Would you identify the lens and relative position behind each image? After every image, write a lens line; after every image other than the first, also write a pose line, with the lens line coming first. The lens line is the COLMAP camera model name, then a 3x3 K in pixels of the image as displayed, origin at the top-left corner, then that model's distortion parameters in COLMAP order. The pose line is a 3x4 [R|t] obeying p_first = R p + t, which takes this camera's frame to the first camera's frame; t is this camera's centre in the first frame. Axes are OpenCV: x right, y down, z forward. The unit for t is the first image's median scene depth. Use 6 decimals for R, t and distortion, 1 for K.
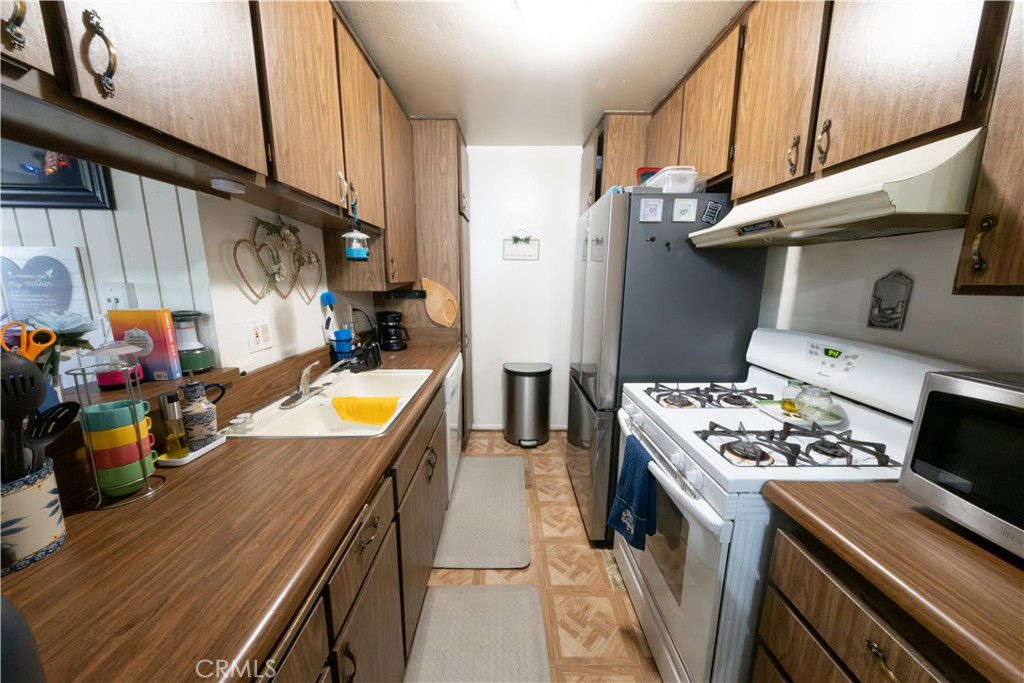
lens RADIAL K [[343.4, 0, 509.0], [0, 343.4, 338.7], [0, 0, 1]] dist [0.012911, -0.004859]
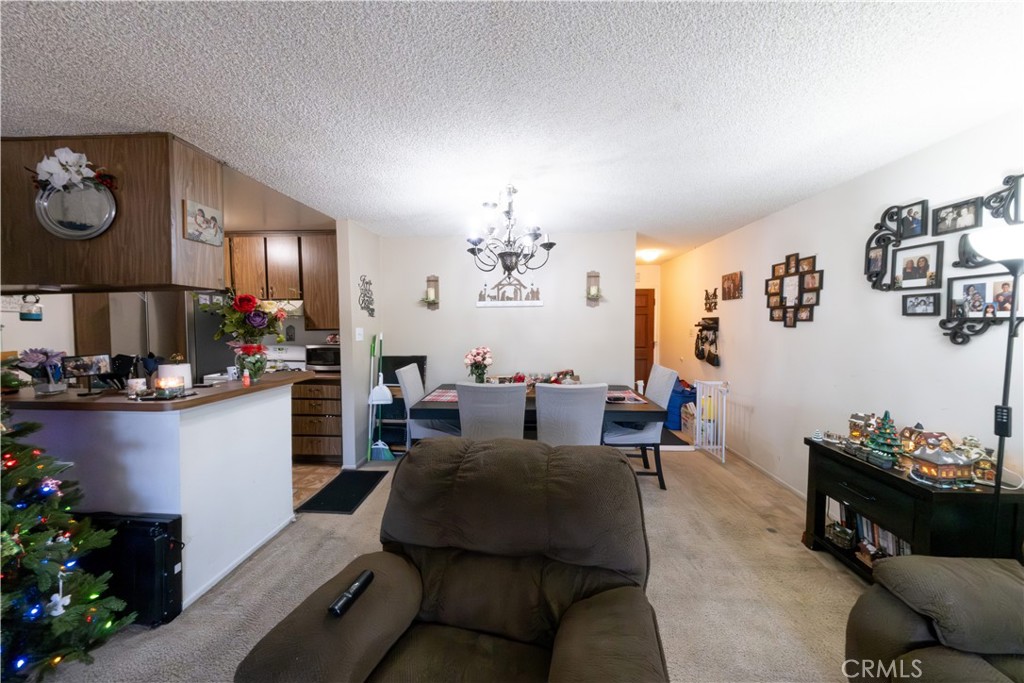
lens RADIAL K [[343.4, 0, 509.0], [0, 343.4, 338.7], [0, 0, 1]] dist [0.012911, -0.004859]
pose [[0.054432, -0.041043, 0.997674, -2.445383], [0.173620, 0.984324, 0.031021, 0.233846], [-0.983307, 0.171528, 0.060705, -1.505836]]
